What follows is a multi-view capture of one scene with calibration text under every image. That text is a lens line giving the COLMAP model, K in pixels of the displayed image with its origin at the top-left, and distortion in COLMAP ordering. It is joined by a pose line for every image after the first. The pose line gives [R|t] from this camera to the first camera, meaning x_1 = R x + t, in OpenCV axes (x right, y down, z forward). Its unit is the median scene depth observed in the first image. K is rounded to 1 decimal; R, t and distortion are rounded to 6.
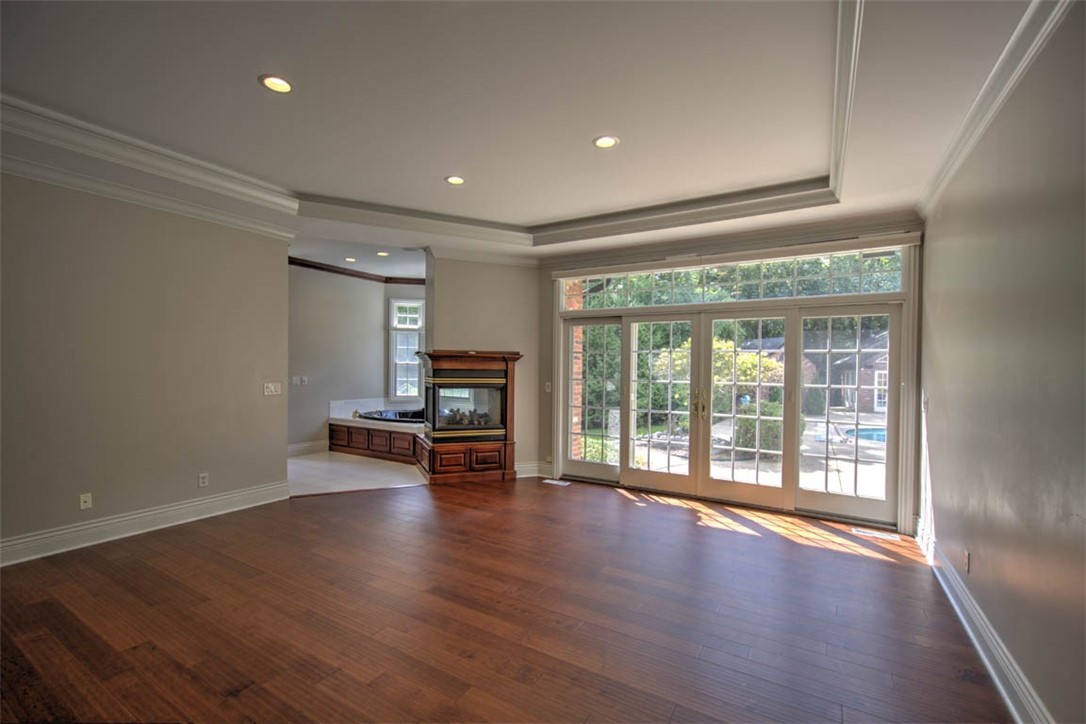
lens RADIAL K [[465.3, 0, 543.2], [0, 465.3, 378.5], [0, 0, 1]] dist [0.000349, -0.000006]
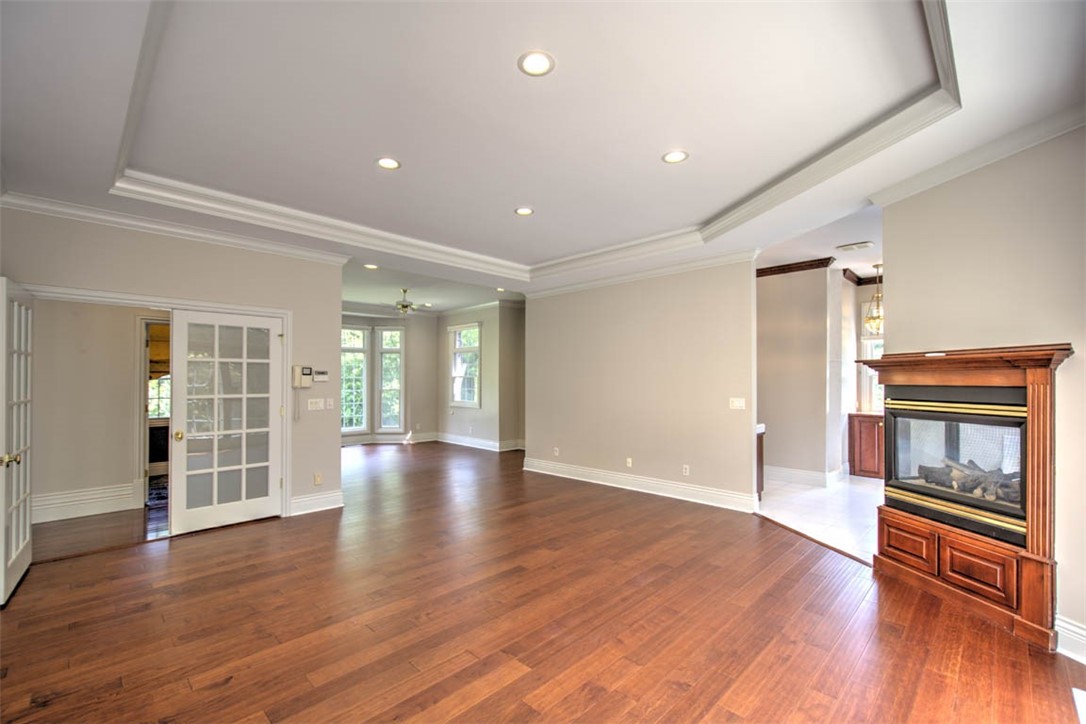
lens RADIAL K [[465.3, 0, 543.2], [0, 465.3, 378.5], [0, 0, 1]] dist [0.000349, -0.000006]
pose [[-0.234400, -0.014611, -0.972030, 0.468134], [-0.024324, 0.999662, -0.009161, -0.012150], [0.971836, 0.021496, -0.234676, 0.681547]]
